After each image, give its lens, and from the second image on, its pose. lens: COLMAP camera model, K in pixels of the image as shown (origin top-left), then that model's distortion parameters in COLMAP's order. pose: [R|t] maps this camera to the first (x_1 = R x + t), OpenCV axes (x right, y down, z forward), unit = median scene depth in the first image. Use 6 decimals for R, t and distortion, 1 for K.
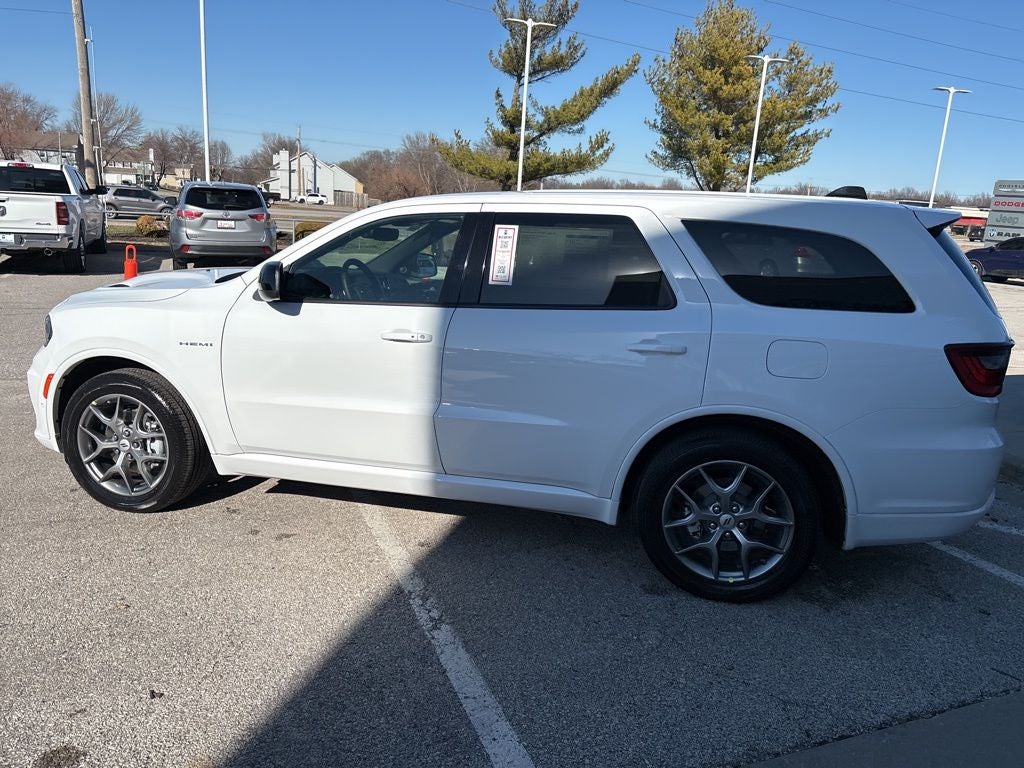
lens RADIAL K [[775.6, 0, 504.8], [0, 775.6, 388.8], [0, 0, 1]] dist [0.045731, -0.057516]
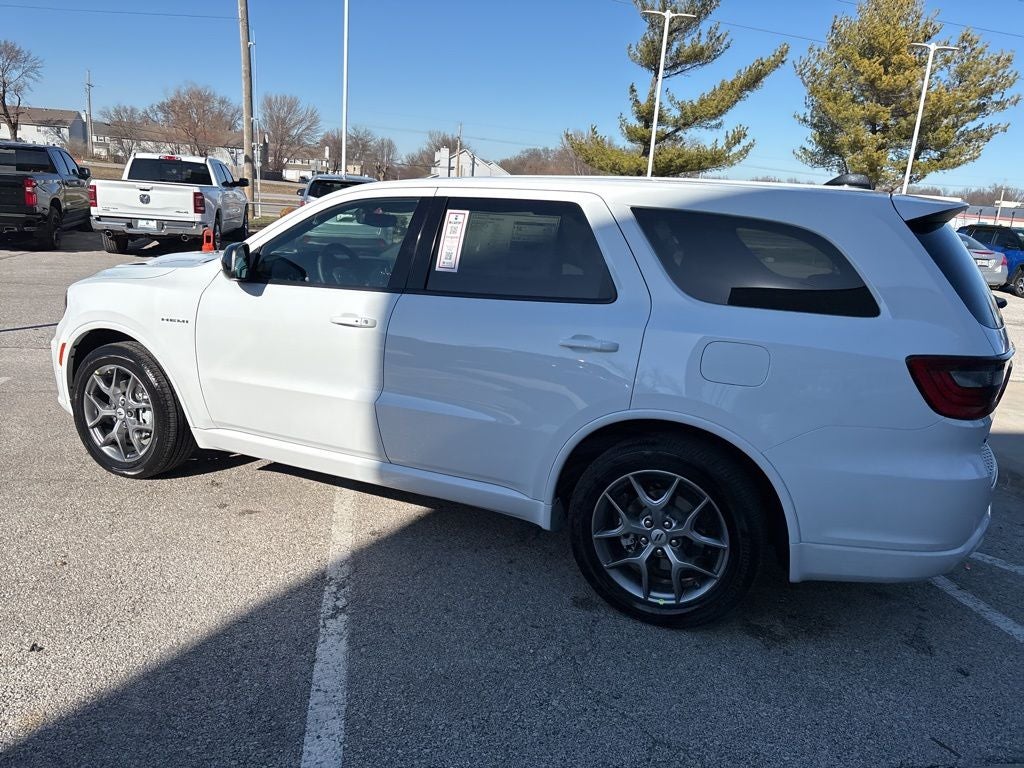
lens RADIAL K [[775.6, 0, 506.6], [0, 775.6, 385.8], [0, 0, 1]] dist [0.045731, -0.057516]
pose [[0.980804, 0.058296, -0.186079, 0.225801], [-0.058541, 0.998276, 0.004179, -0.000577], [0.186002, 0.006794, 0.982526, 0.056726]]
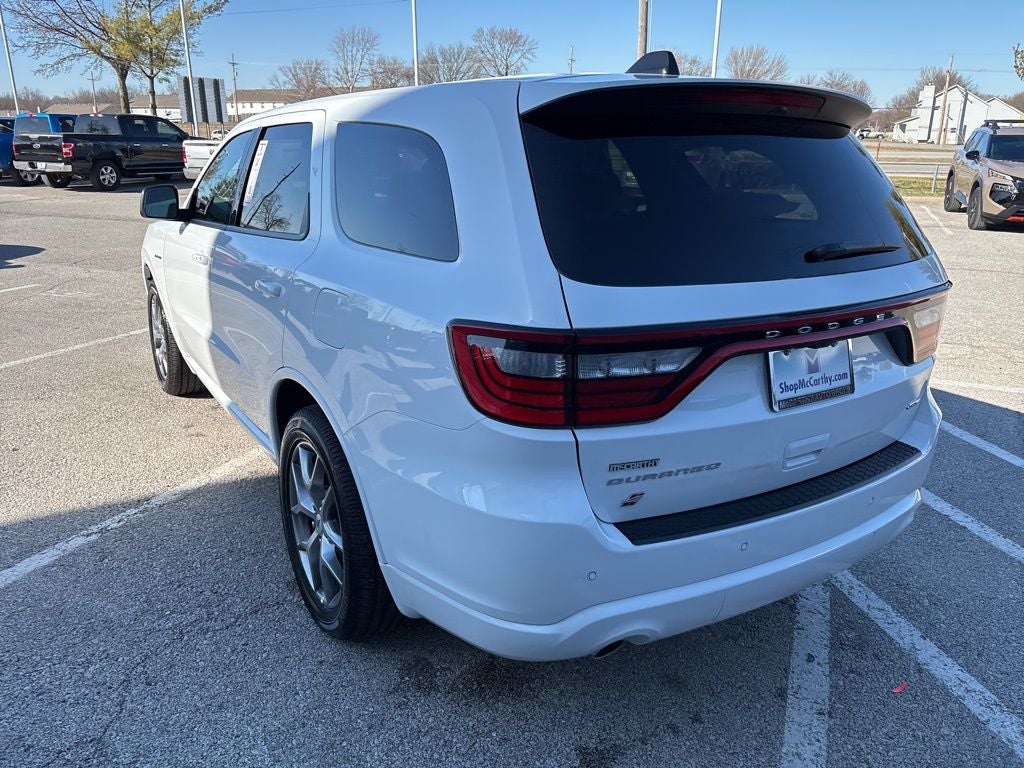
lens RADIAL K [[775.6, 0, 507.4], [0, 775.6, 376.4], [0, 0, 1]] dist [0.045731, -0.057516]
pose [[0.721401, 0.160021, -0.673776, 0.761954], [-0.127473, 0.986996, 0.097928, -0.058519], [0.680684, 0.015243, 0.732418, 0.474346]]
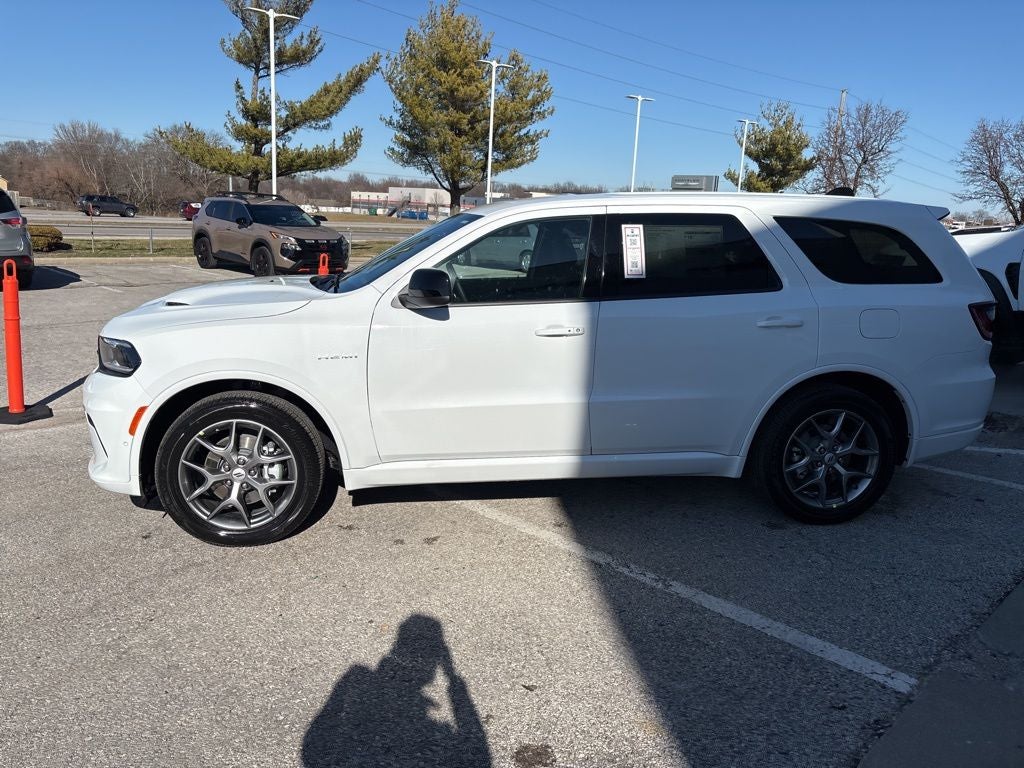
lens RADIAL K [[775.6, 0, 502.5], [0, 775.6, 383.1], [0, 0, 1]] dist [0.045731, -0.057516]
pose [[0.925802, -0.100927, 0.364287, -0.532698], [0.101062, 0.994703, 0.018746, -0.021638], [-0.364249, 0.019461, 0.931098, 0.028012]]
